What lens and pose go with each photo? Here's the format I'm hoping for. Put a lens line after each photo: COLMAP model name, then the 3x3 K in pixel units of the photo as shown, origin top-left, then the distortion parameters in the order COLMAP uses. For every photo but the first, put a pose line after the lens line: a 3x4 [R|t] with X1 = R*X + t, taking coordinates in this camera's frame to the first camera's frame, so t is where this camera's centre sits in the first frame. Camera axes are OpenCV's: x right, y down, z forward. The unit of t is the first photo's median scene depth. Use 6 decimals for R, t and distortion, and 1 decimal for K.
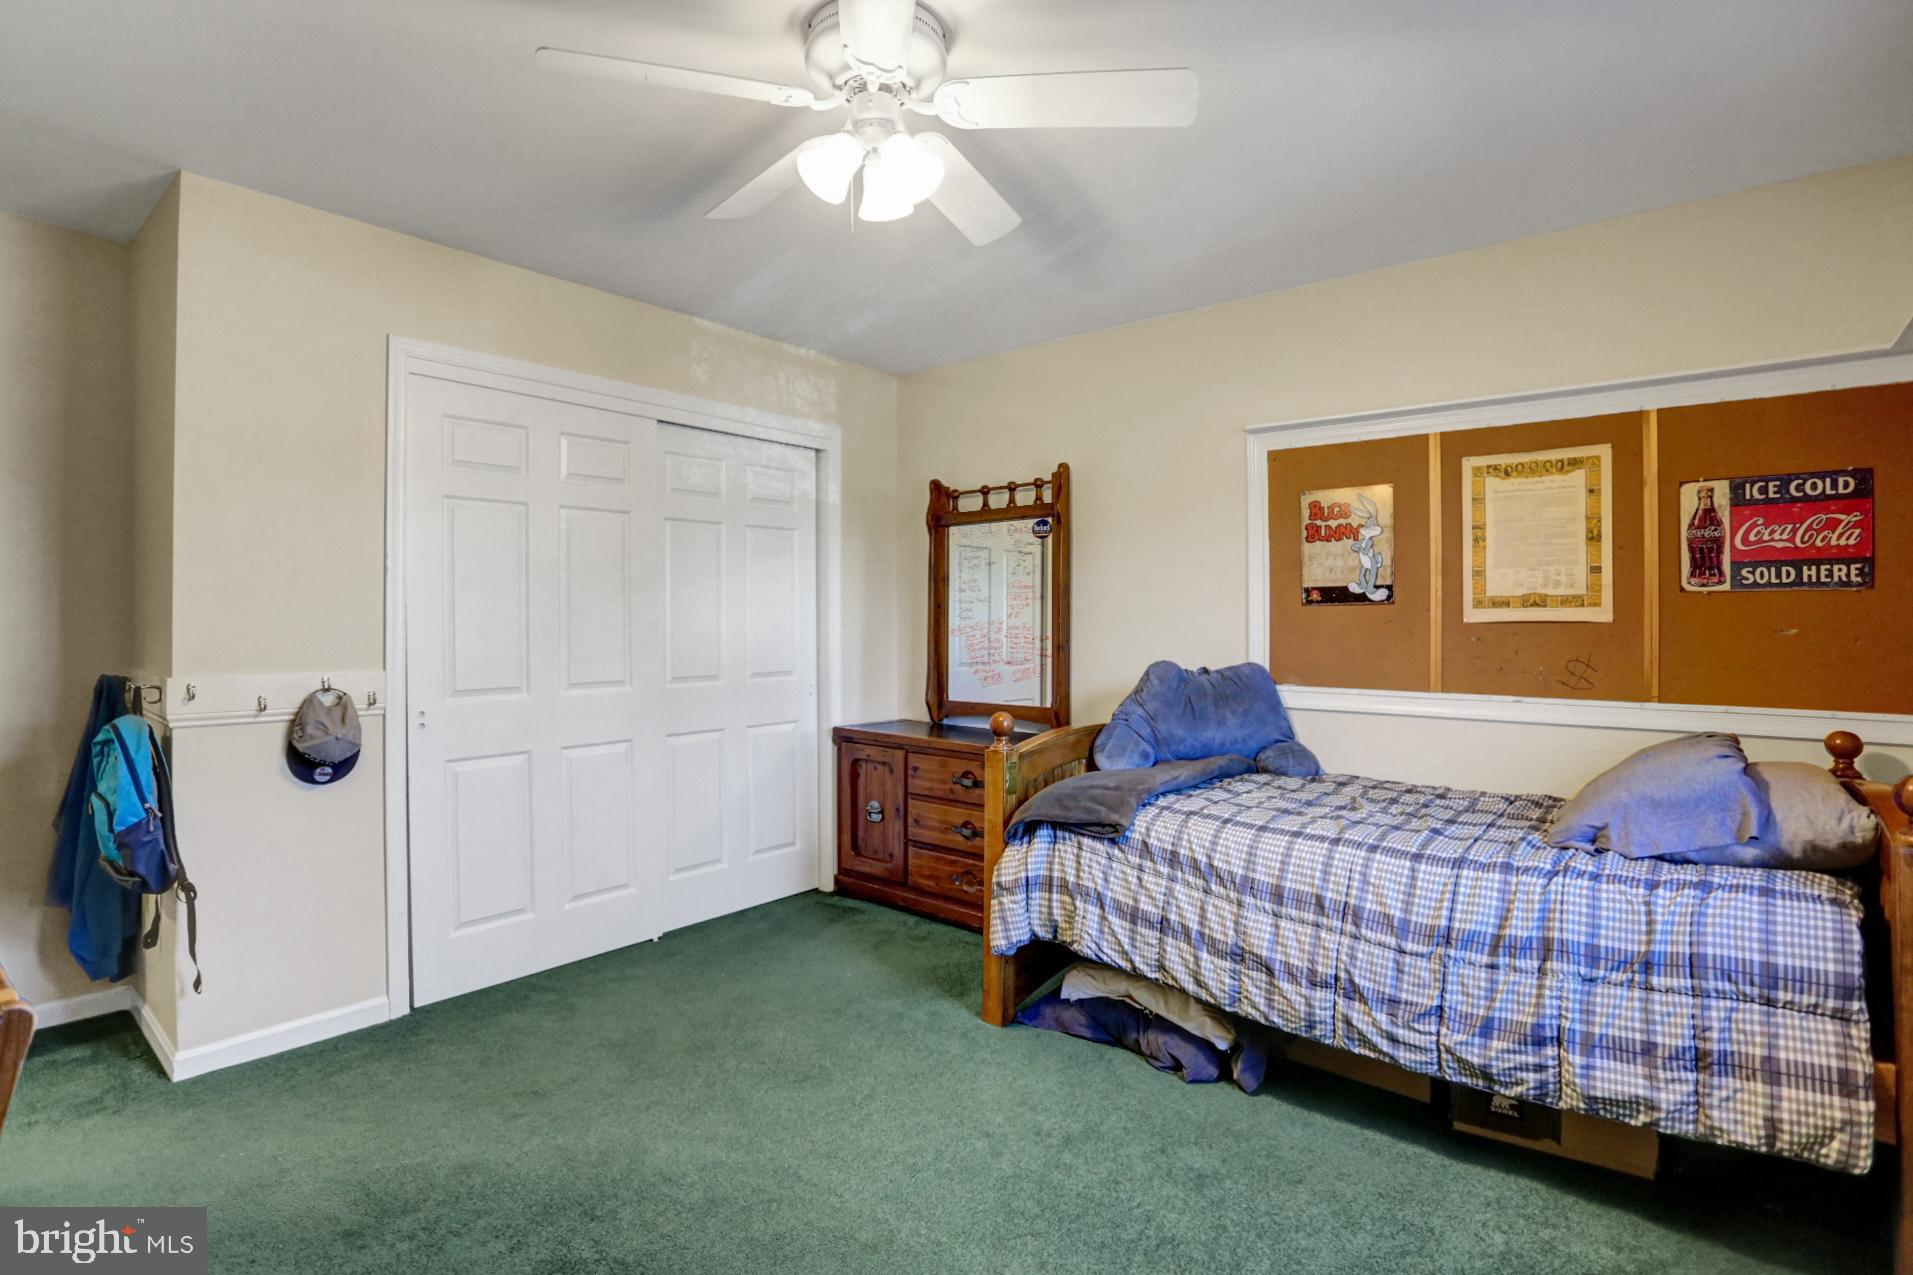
lens RADIAL K [[925.3, 0, 924.9], [0, 925.3, 617.0], [0, 0, 1]] dist [-0.063618, 0.027211]
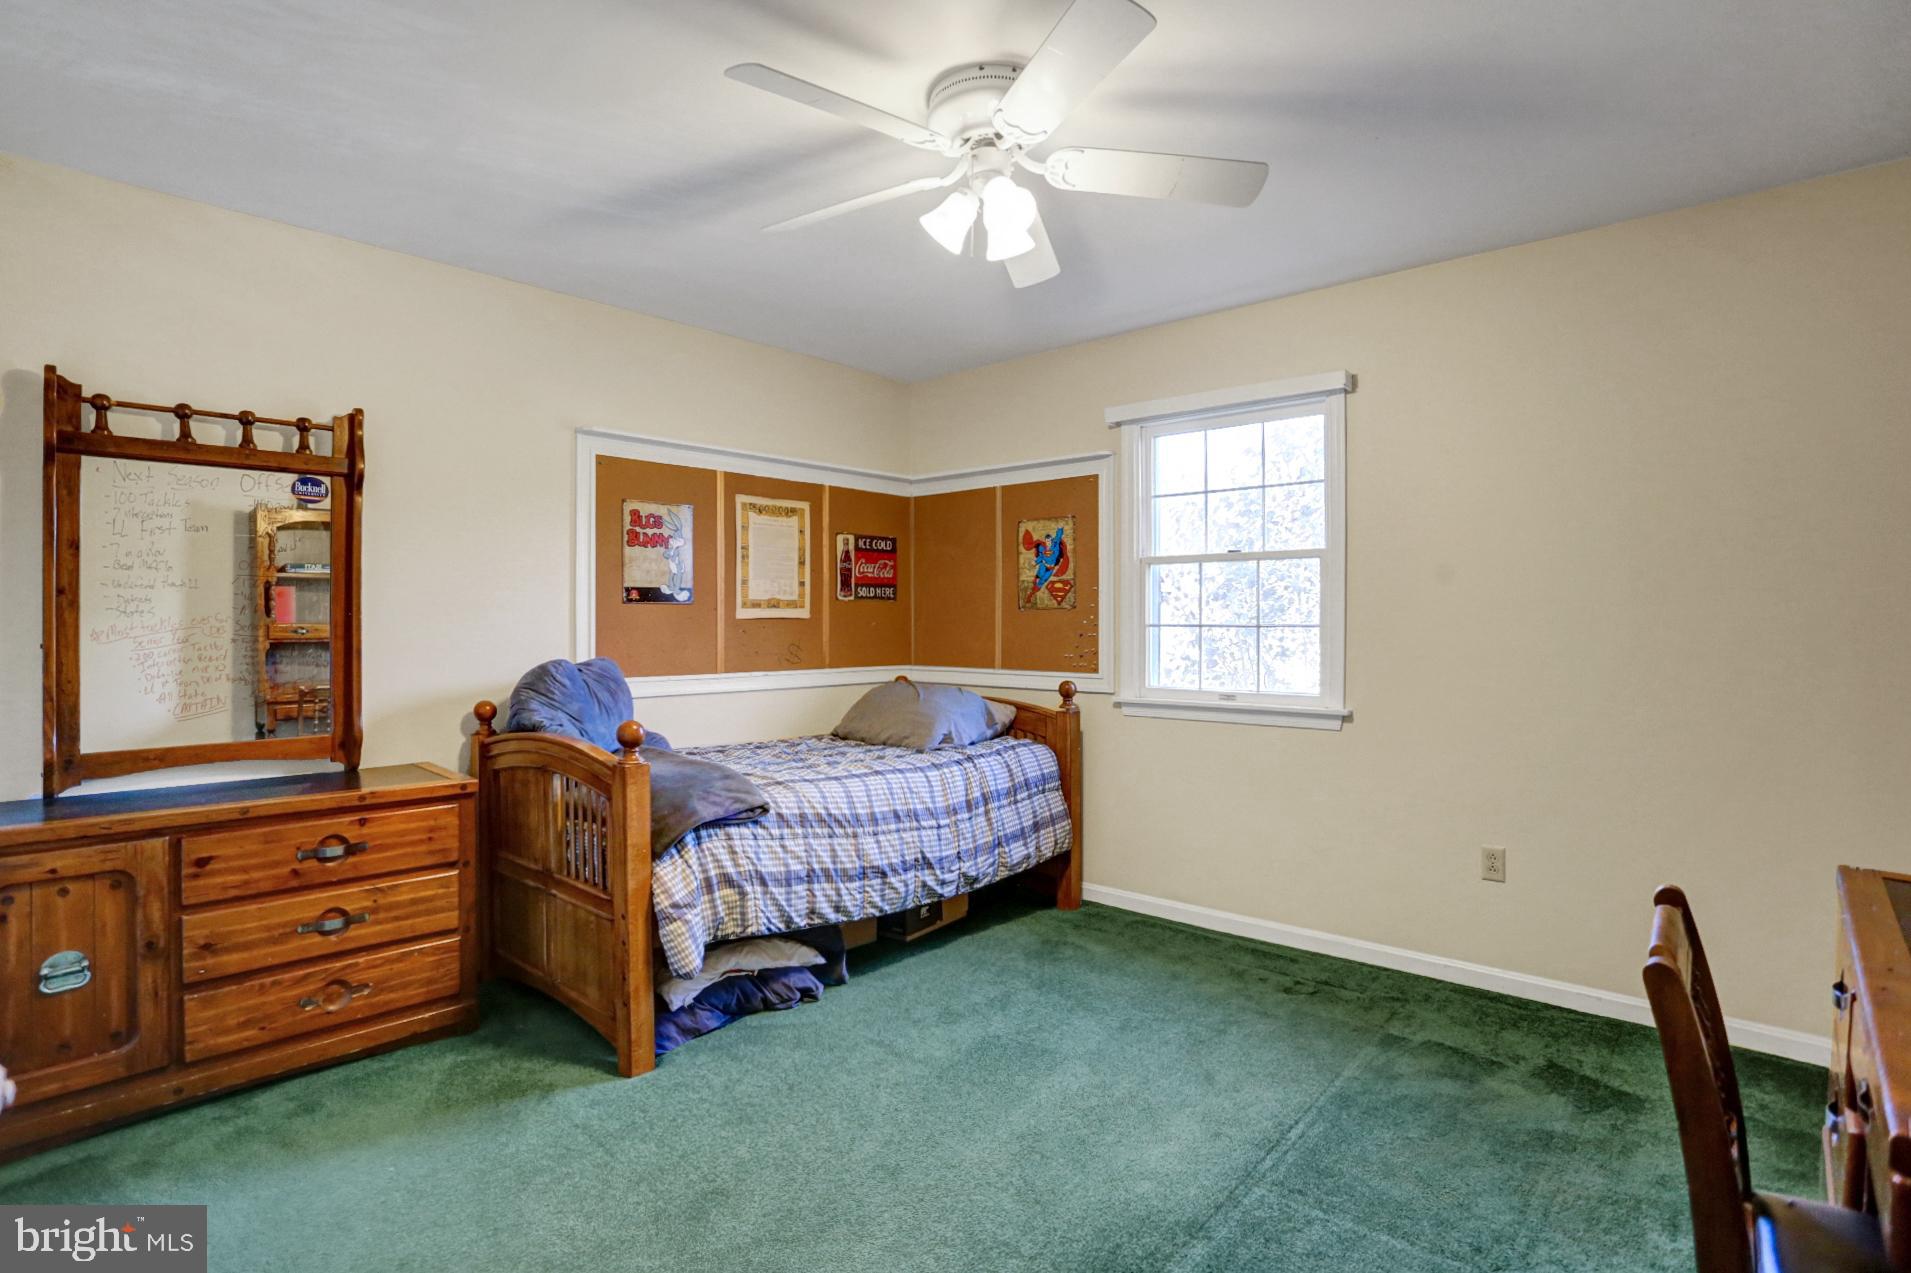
lens RADIAL K [[979.3, 0, 929.8], [0, 979.3, 616.3], [0, 0, 1]] dist [-0.077042, 0.033613]
pose [[0.036080, 0.003510, 0.999343, -0.887807], [-0.002372, 0.999991, -0.003427, 0.006939], [-0.999346, -0.002247, 0.036088, 0.726706]]
